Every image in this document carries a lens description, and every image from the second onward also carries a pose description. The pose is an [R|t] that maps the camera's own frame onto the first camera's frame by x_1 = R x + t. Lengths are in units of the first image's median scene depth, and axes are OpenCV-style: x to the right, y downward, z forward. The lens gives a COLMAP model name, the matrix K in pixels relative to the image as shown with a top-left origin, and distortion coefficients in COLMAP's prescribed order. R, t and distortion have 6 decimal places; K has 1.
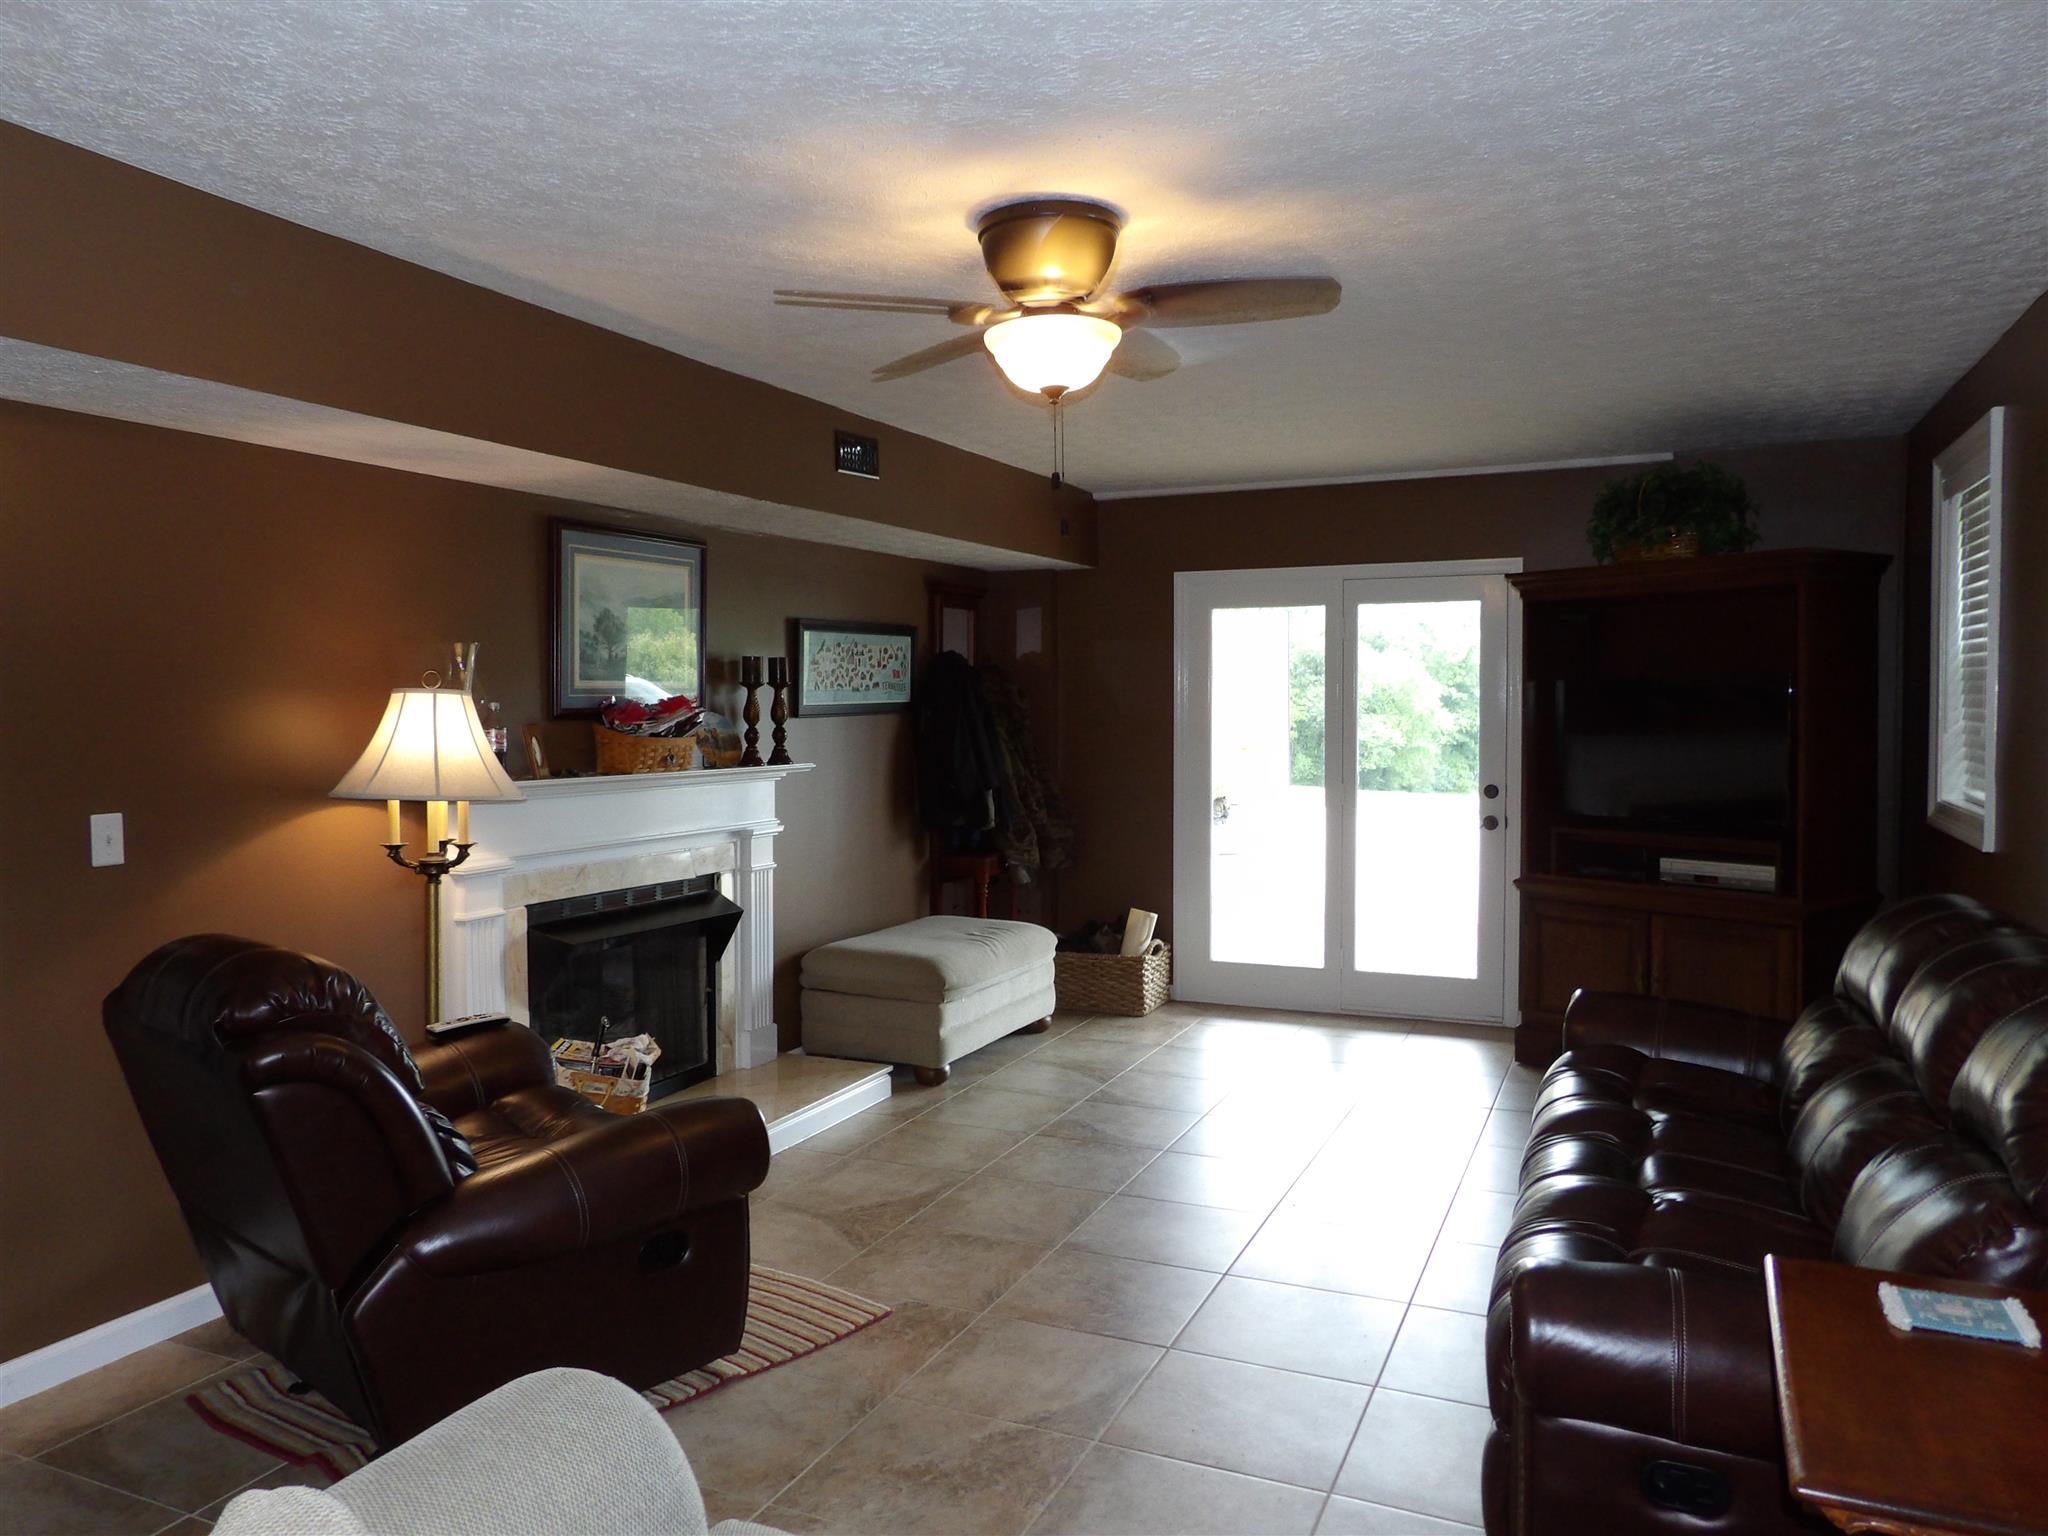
lens RADIAL K [[1451.6, 0, 1024.0], [0, 1451.6, 768.0], [0, 0, 1]] dist [0.000535, 0.000569]
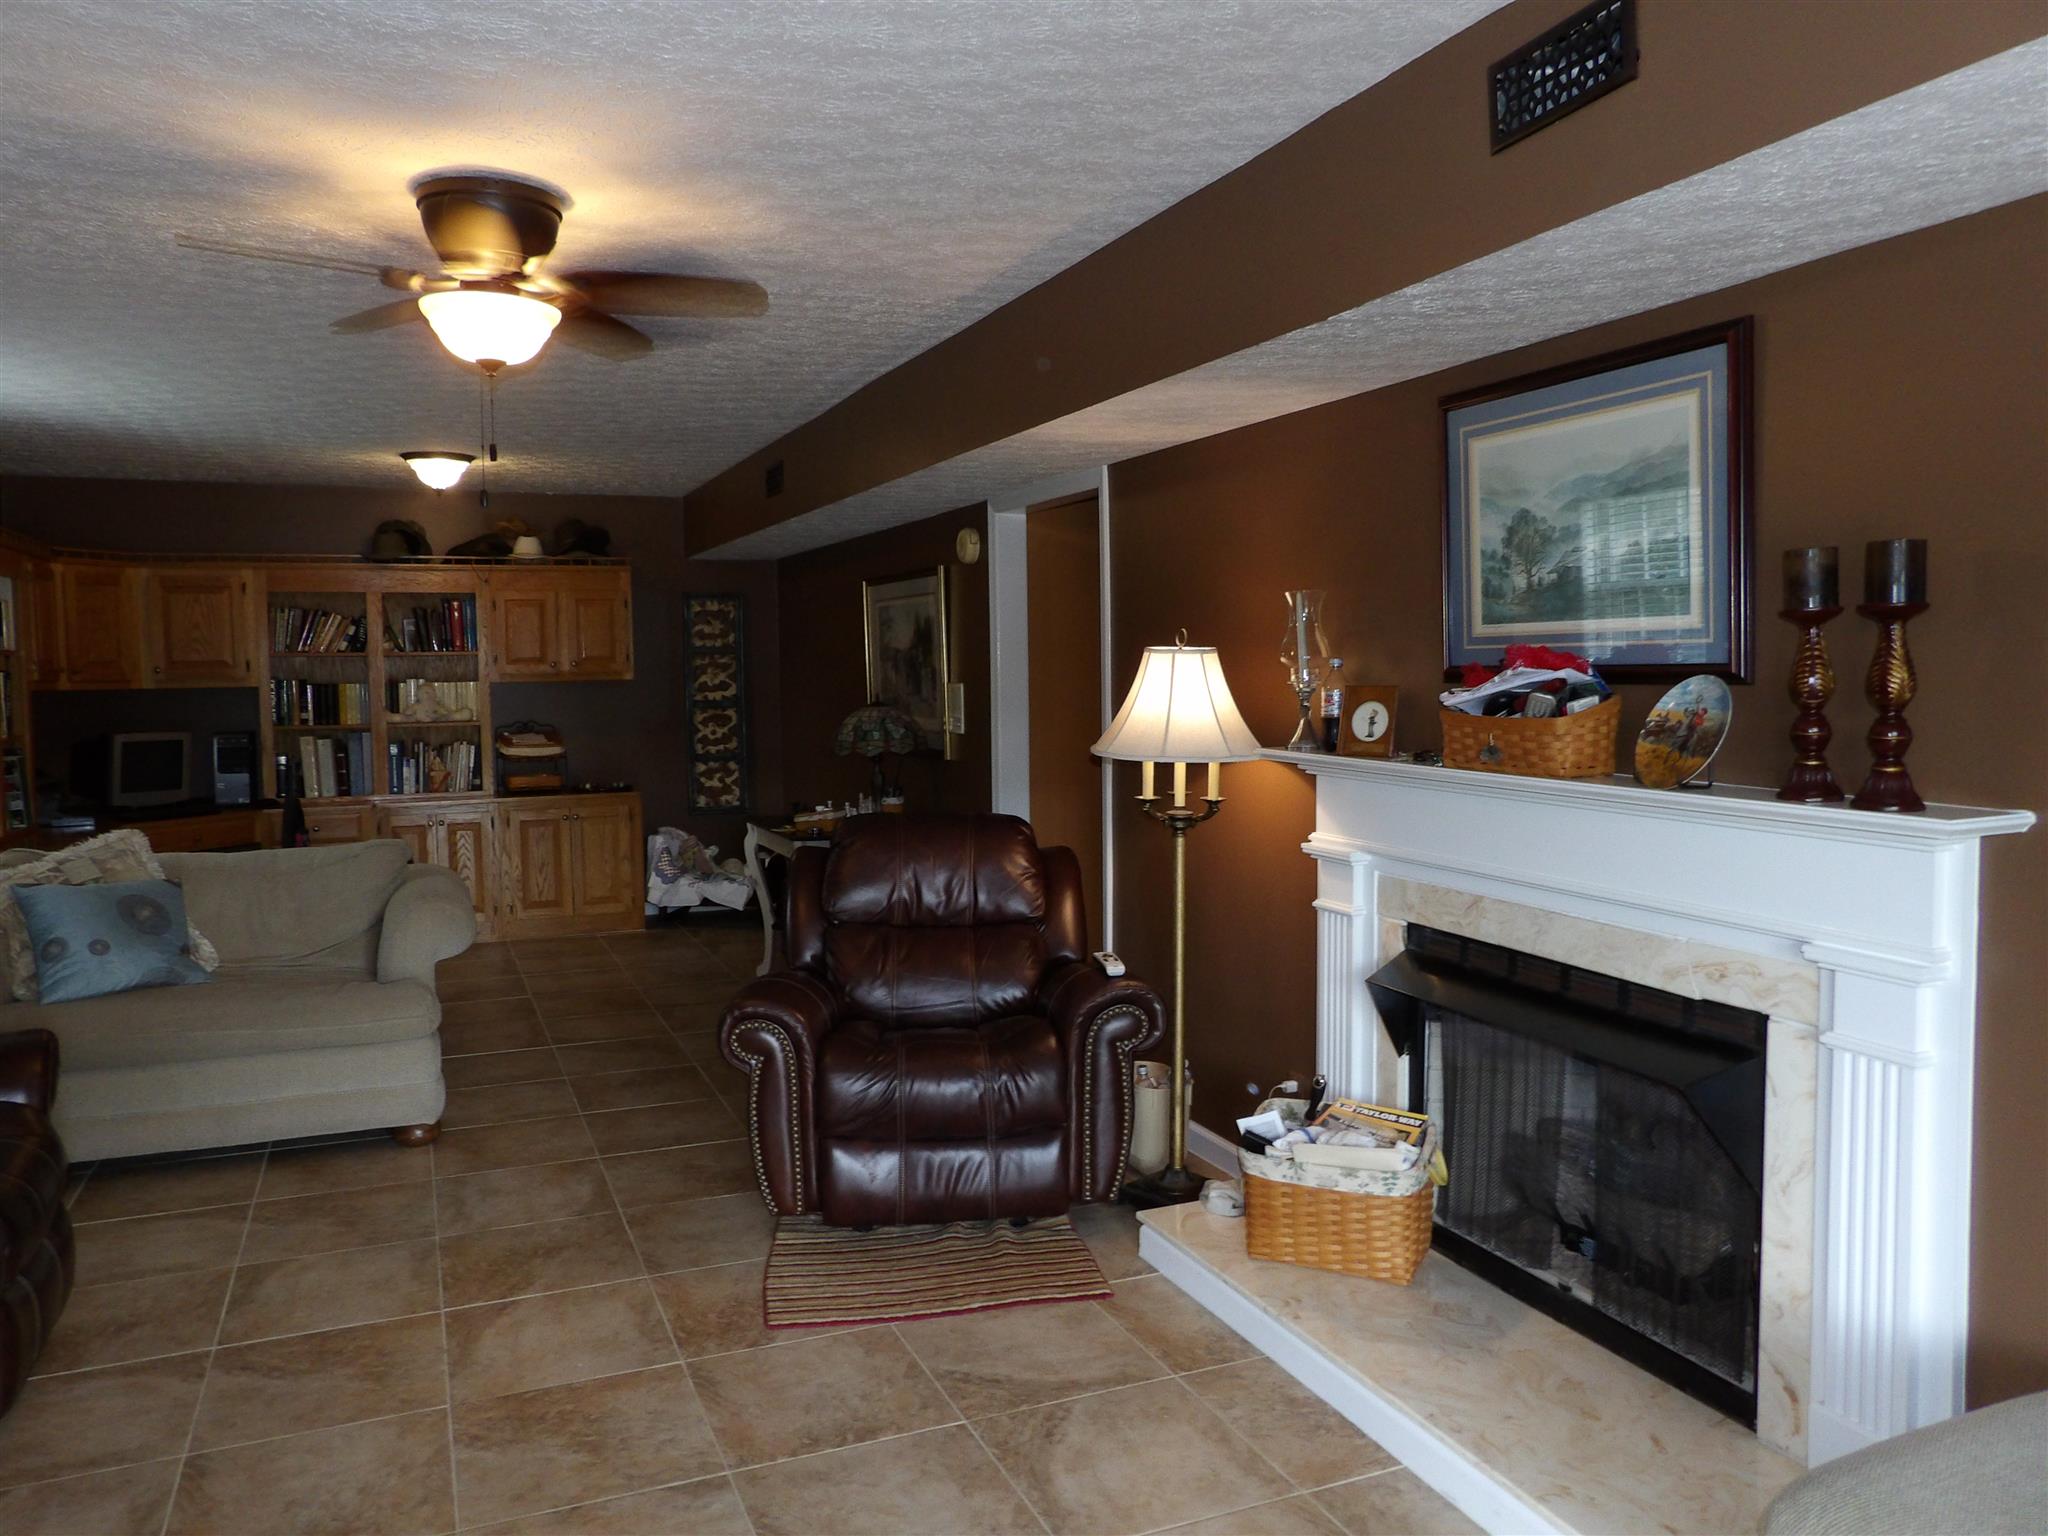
lens RADIAL K [[1552.5, 0, 1027.0], [0, 1552.5, 757.0], [0, 0, 1]] dist [-0.007472, -0.001576]
pose [[-0.700596, 0.059413, -0.711081, 0.379121], [-0.017520, 0.994795, 0.100380, -0.070923], [0.713344, 0.082784, -0.695908, 1.419529]]
